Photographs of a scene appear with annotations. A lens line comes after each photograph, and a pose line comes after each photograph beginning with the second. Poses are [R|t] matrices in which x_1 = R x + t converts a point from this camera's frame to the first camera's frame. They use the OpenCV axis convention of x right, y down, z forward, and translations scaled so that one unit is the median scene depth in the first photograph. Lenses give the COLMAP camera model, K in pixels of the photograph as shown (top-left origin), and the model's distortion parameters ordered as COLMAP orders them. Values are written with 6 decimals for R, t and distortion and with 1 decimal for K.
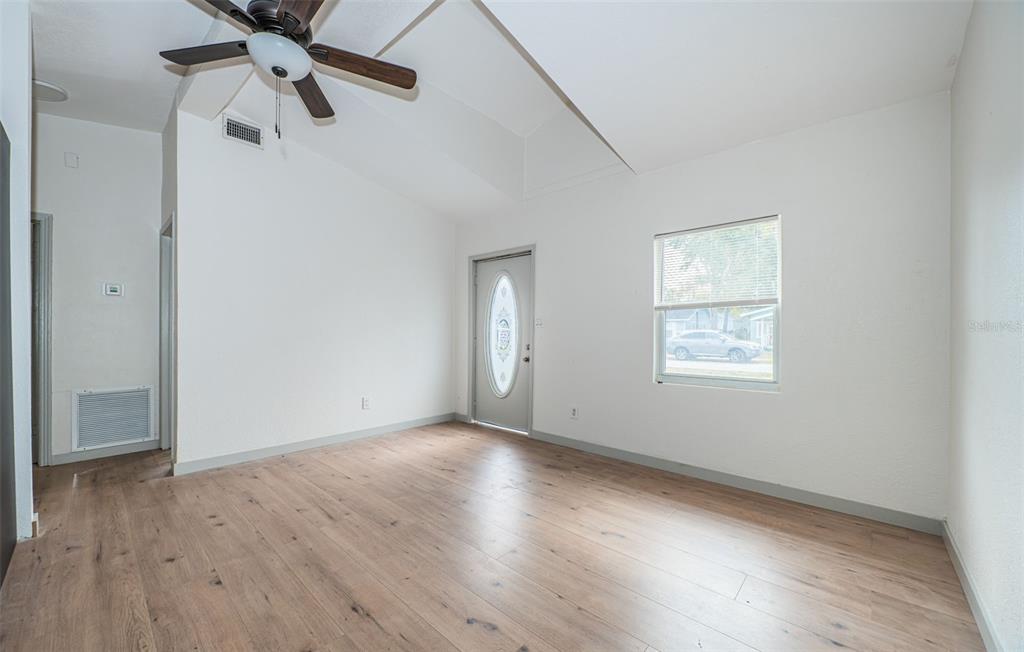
lens RADIAL K [[389.4, 0, 510.6], [0, 389.4, 334.9], [0, 0, 1]] dist [-0.002847, -0.000247]
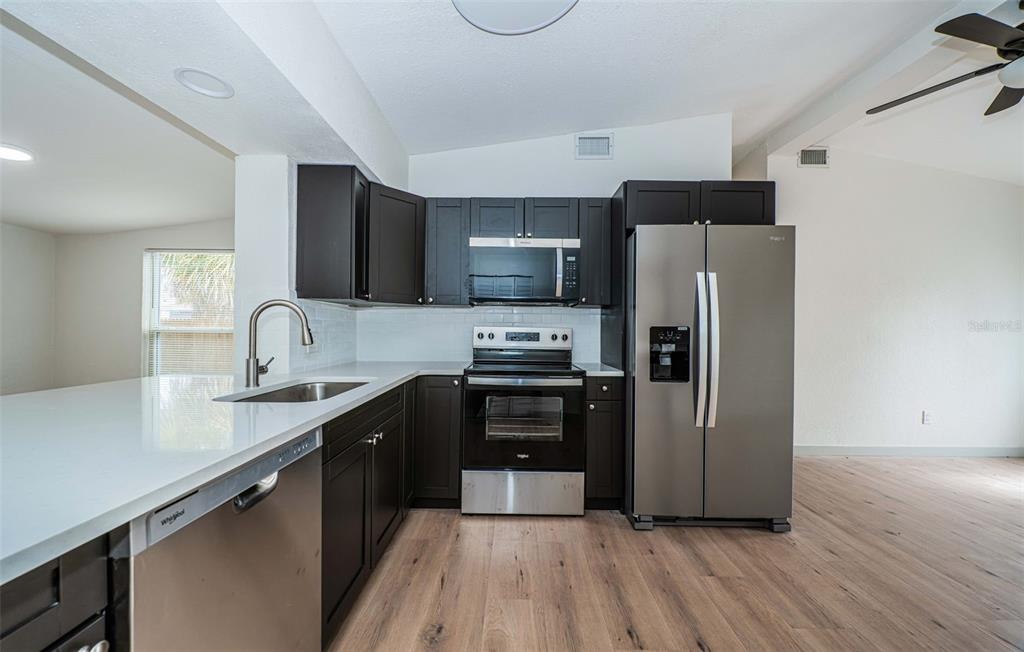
lens RADIAL K [[383.9, 0, 504.6], [0, 383.9, 327.3], [0, 0, 1]] dist [-0.014483, -0.000370]
pose [[0.651047, -0.004151, -0.759026, -0.485755], [-0.012737, 0.999784, -0.016393, -0.005542], [0.758930, 0.020341, 0.650854, -0.403645]]
